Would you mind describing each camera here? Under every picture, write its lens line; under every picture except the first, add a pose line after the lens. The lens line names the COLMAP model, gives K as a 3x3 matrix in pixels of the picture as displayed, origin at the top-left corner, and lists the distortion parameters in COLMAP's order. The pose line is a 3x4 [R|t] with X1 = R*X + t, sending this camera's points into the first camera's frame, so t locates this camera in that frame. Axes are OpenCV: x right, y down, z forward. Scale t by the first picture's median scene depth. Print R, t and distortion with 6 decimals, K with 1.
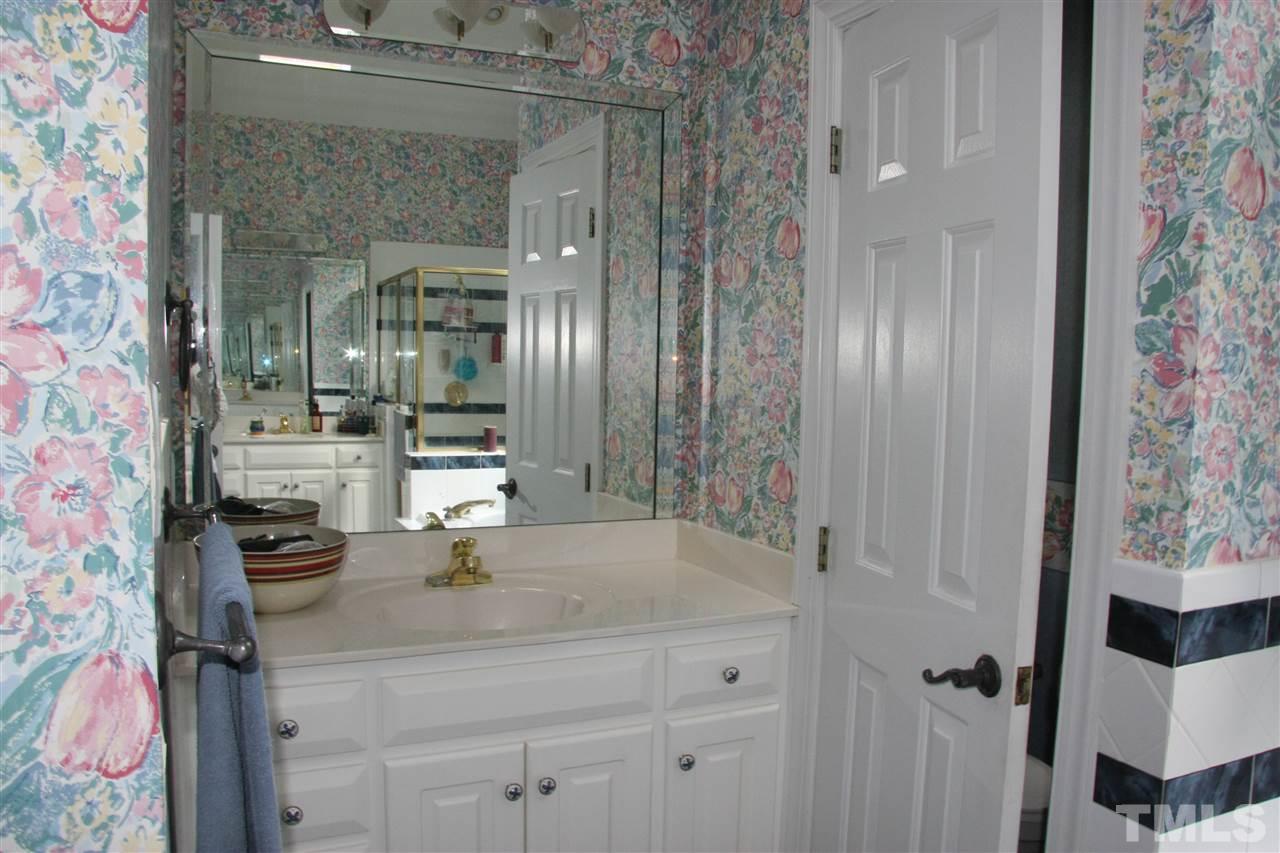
lens RADIAL K [[985.8, 0, 642.3], [0, 985.8, 444.5], [0, 0, 1]] dist [-0.175999, 0.124777]
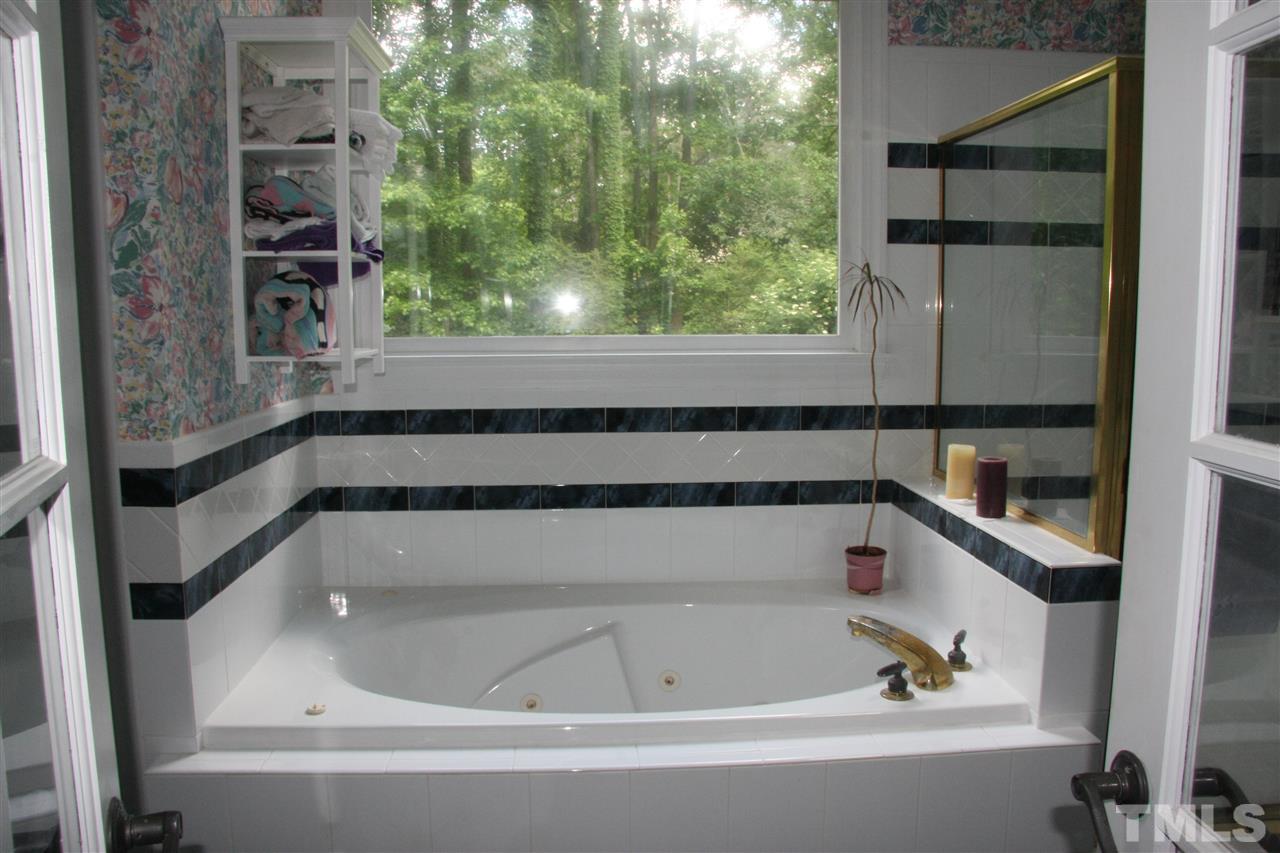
lens RADIAL K [[985.8, 0, 642.3], [0, 985.8, 444.5], [0, 0, 1]] dist [-0.175999, 0.124777]
pose [[0.361693, -0.148672, 0.920367, -0.535328], [0.088513, 0.988220, 0.124848, 0.017869], [-0.928086, 0.036307, 0.370592, -0.248581]]
